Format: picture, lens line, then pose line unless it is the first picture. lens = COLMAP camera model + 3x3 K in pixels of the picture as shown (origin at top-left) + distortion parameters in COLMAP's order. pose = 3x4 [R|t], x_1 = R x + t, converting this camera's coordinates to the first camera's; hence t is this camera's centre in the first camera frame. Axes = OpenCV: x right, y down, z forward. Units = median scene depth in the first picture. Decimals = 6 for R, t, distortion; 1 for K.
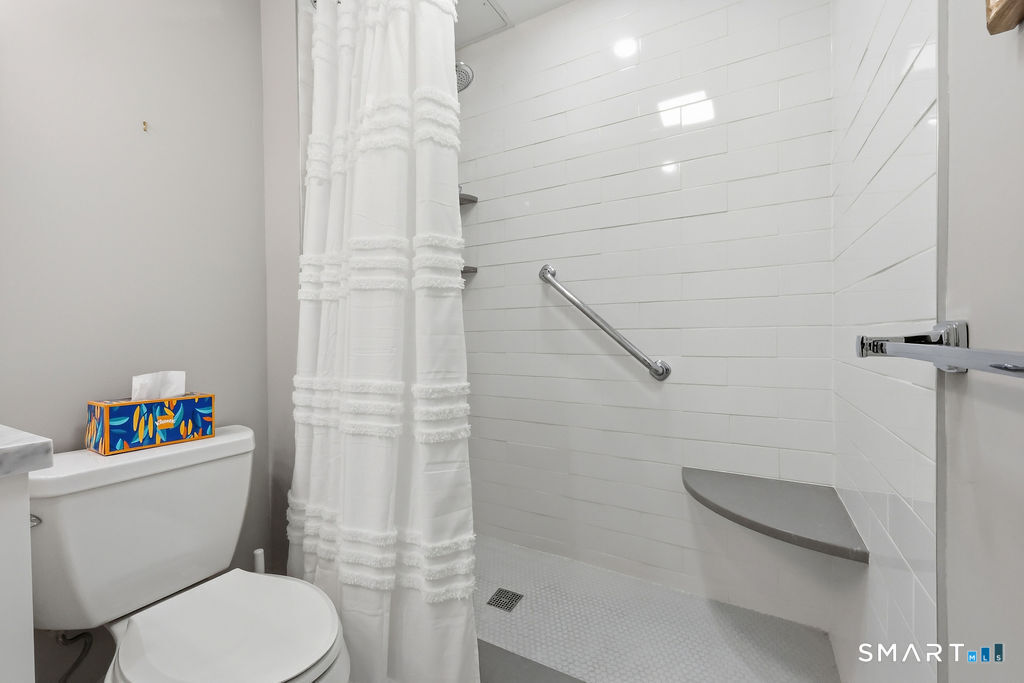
lens RADIAL K [[424.2, 0, 517.0], [0, 424.2, 341.2], [0, 0, 1]] dist [0.003198, 0.000220]
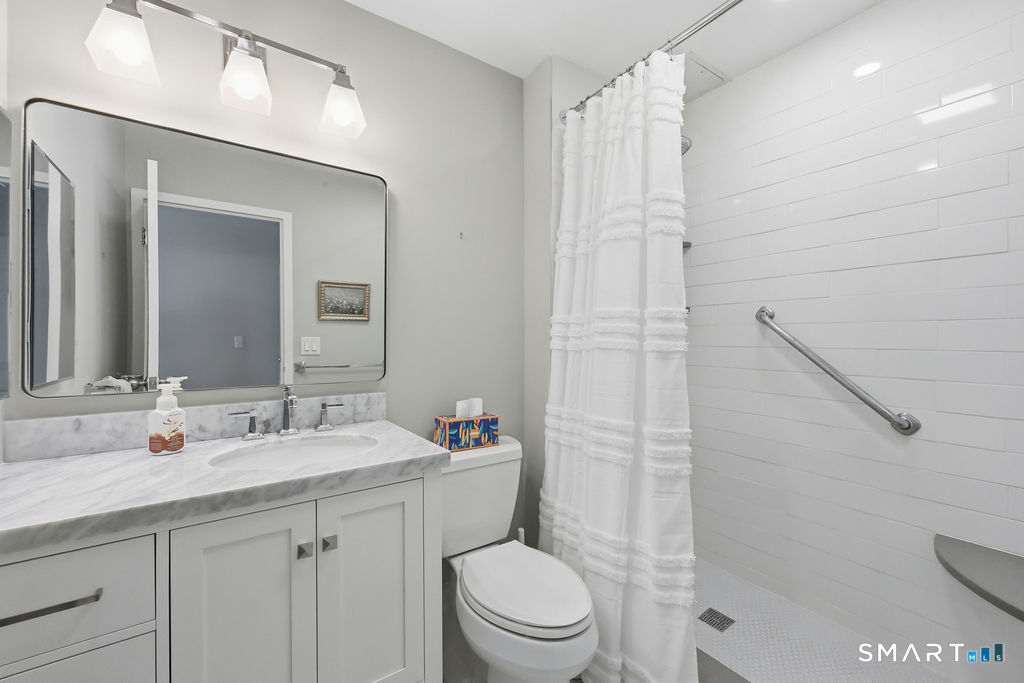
lens RADIAL K [[424.2, 0, 512.1], [0, 424.2, 337.7], [0, 0, 1]] dist [0.003198, 0.000220]
pose [[0.899508, 0.013503, -0.436695, -0.044499], [-0.014537, 0.999894, 0.000975, -0.149652], [0.436661, 0.005472, 0.899609, -0.296490]]
